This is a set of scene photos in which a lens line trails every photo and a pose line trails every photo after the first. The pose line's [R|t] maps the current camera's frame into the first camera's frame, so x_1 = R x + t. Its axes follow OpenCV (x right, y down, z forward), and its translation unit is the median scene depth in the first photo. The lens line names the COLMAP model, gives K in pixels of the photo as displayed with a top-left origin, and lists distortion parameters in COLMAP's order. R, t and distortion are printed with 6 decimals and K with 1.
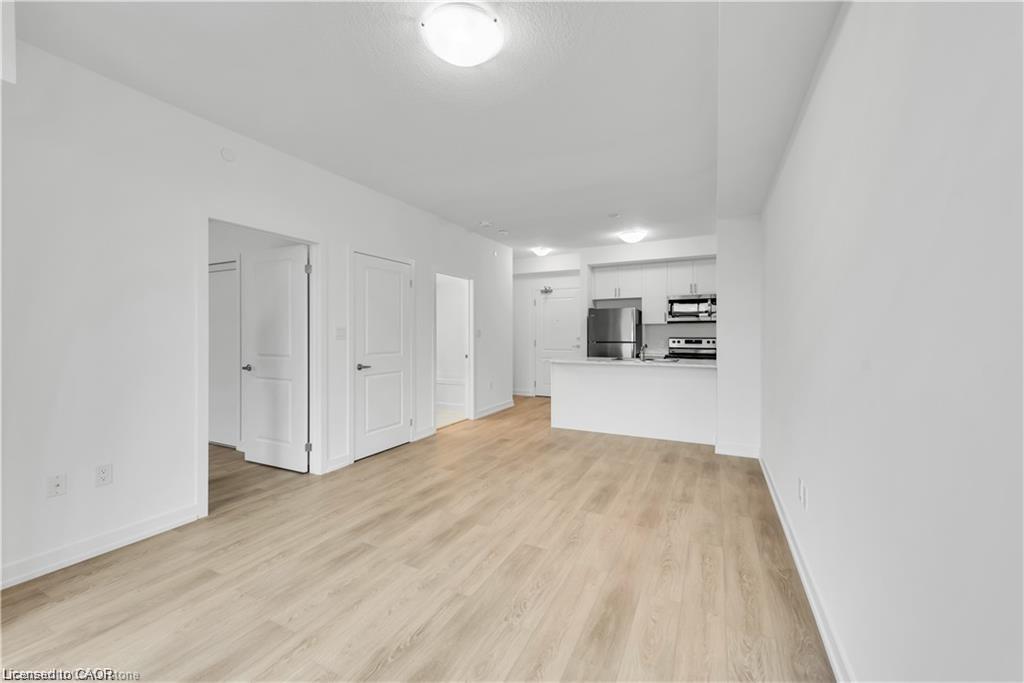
lens RADIAL K [[404.1, 0, 510.9], [0, 404.1, 332.9], [0, 0, 1]] dist [0.012382, -0.000099]
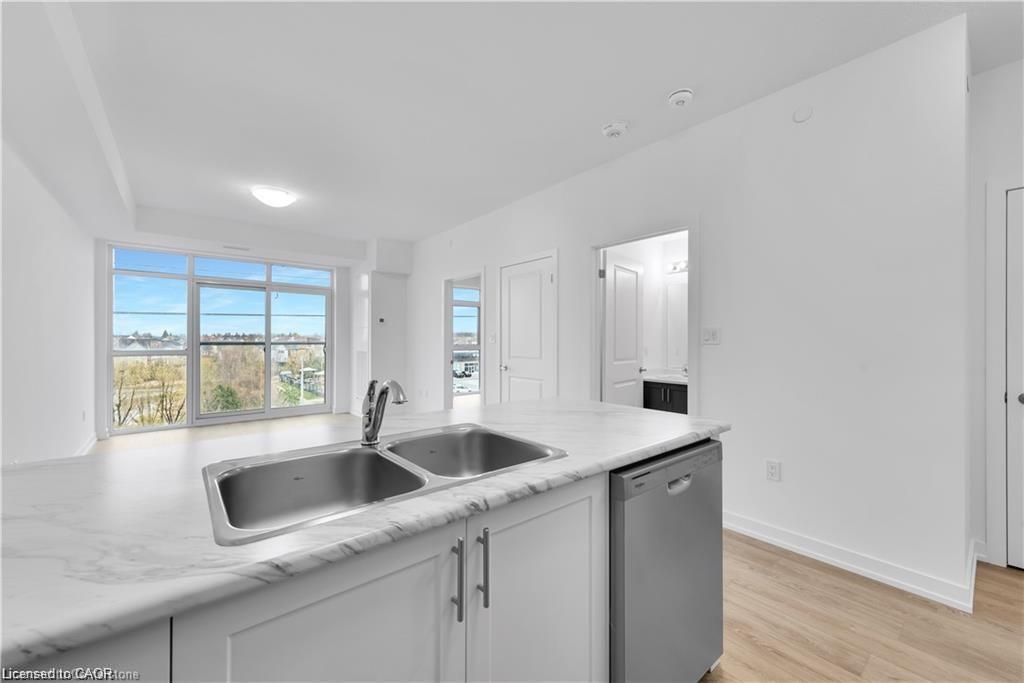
lens RADIAL K [[402.0, 0, 512.5], [0, 402.0, 339.4], [0, 0, 1]] dist [0.020961, -0.007085]
pose [[-0.402854, -0.001356, -0.915263, 0.436142], [0.001885, 0.999996, -0.002311, 0.005802], [0.915262, -0.002656, -0.402850, 0.998919]]
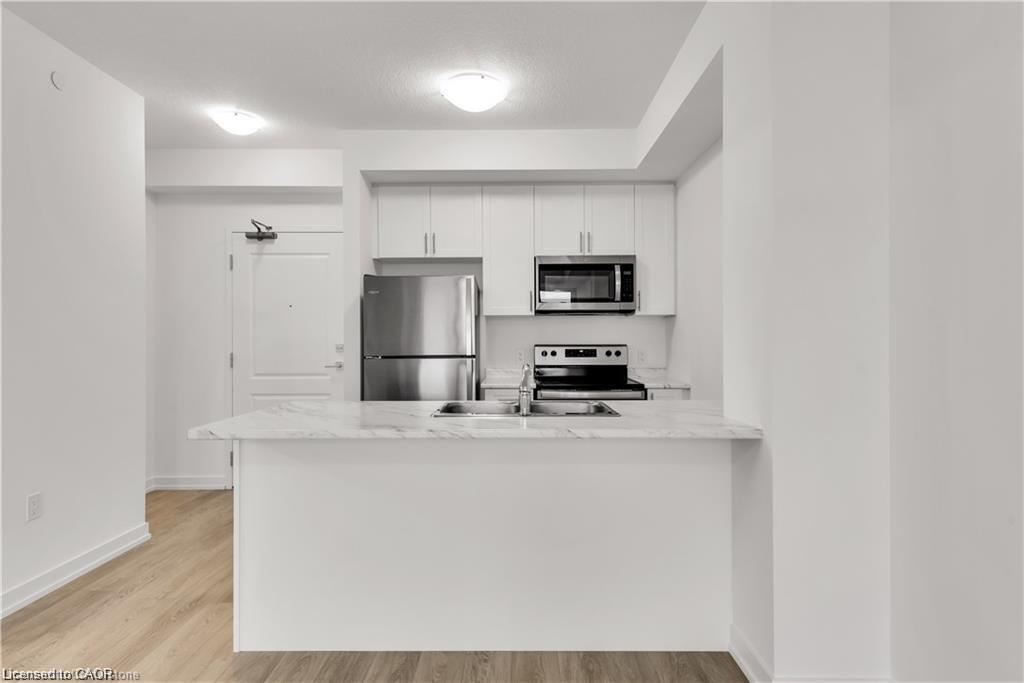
lens RADIAL K [[541.0, 0, 512.0], [0, 541.0, 341.5], [0, 0, 1]] dist [0.021825, -0.001075]
pose [[0.897900, -0.003725, 0.440183, 0.098260], [0.000582, 0.999973, 0.007275, 0.003358], [-0.440199, -0.006276, 0.897878, 0.507330]]
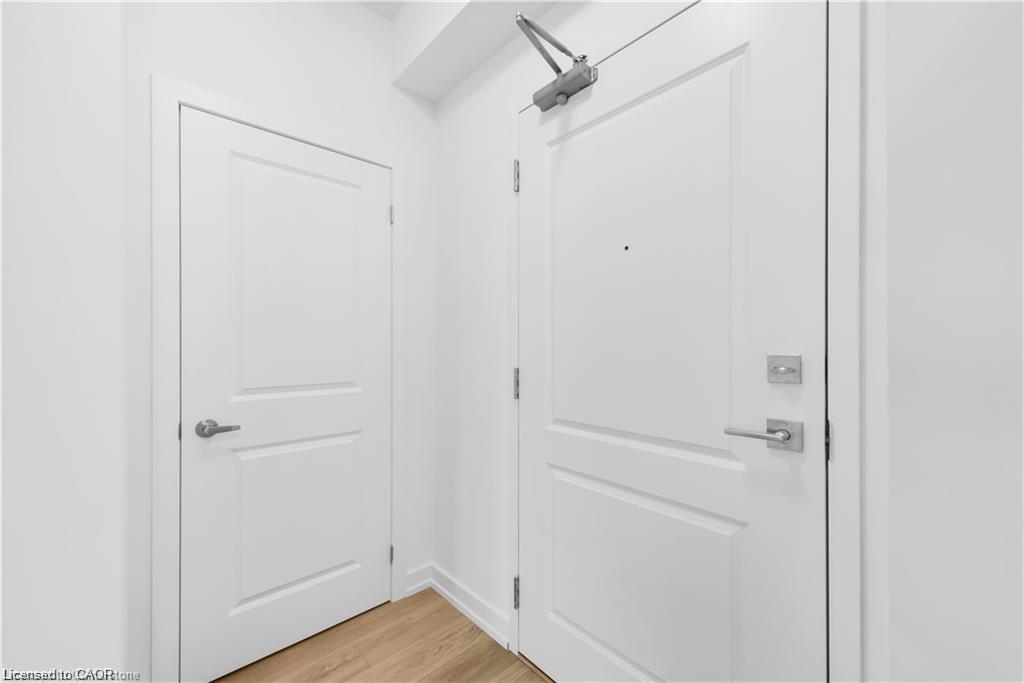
lens RADIAL K [[404.5, 0, 511.6], [0, 404.5, 345.4], [0, 0, 1]] dist [0.013403, -0.000143]
pose [[0.931129, 0.001038, -0.364689, 0.176085], [0.001131, 0.999983, 0.005736, 0.007710], [0.364688, -0.005753, 0.931112, 1.114206]]
